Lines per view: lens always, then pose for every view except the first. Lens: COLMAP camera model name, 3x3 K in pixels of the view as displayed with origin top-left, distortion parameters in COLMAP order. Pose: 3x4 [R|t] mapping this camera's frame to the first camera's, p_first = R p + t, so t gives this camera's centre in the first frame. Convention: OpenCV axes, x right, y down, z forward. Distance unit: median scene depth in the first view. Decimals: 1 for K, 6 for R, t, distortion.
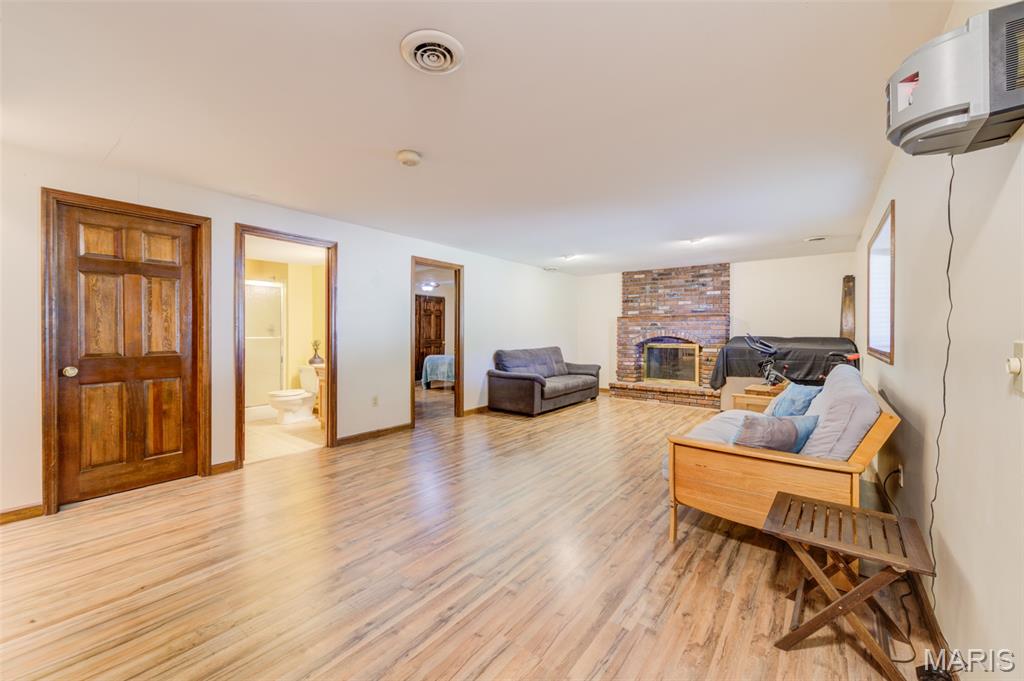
lens RADIAL K [[402.4, 0, 514.0], [0, 402.4, 333.1], [0, 0, 1]] dist [0.003093, 0.000045]
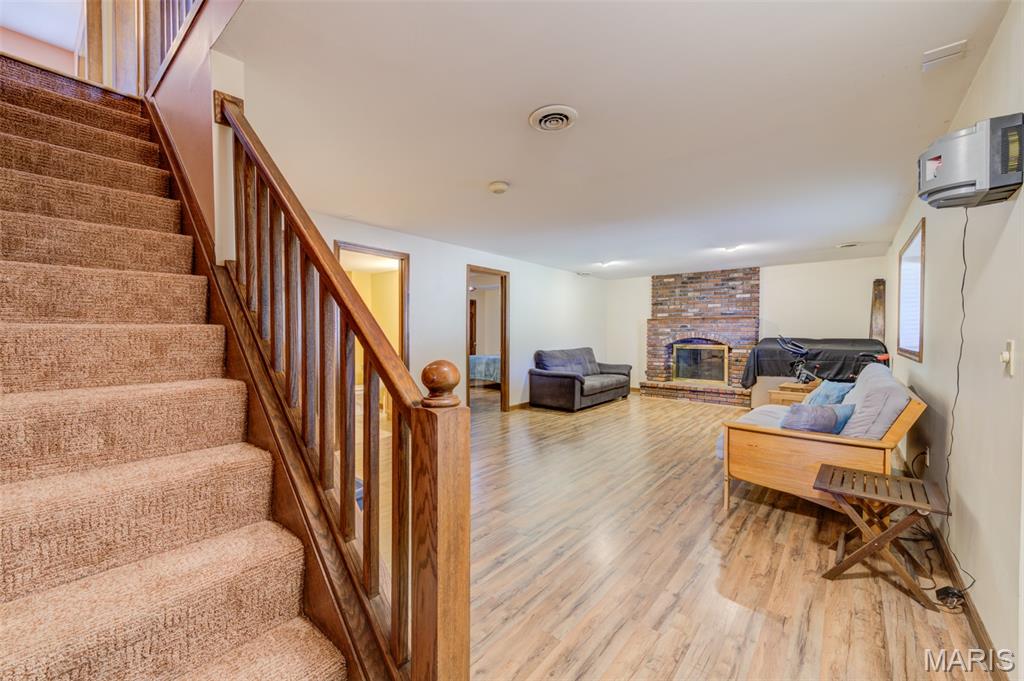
lens RADIAL K [[402.4, 0, 509.9], [0, 402.4, 339.7], [0, 0, 1]] dist [0.003093, 0.000045]
pose [[0.999063, 0.001359, -0.043256, -0.171222], [-0.000803, 0.999917, 0.012867, 0.000091], [0.043270, -0.012820, 0.998981, -0.186122]]
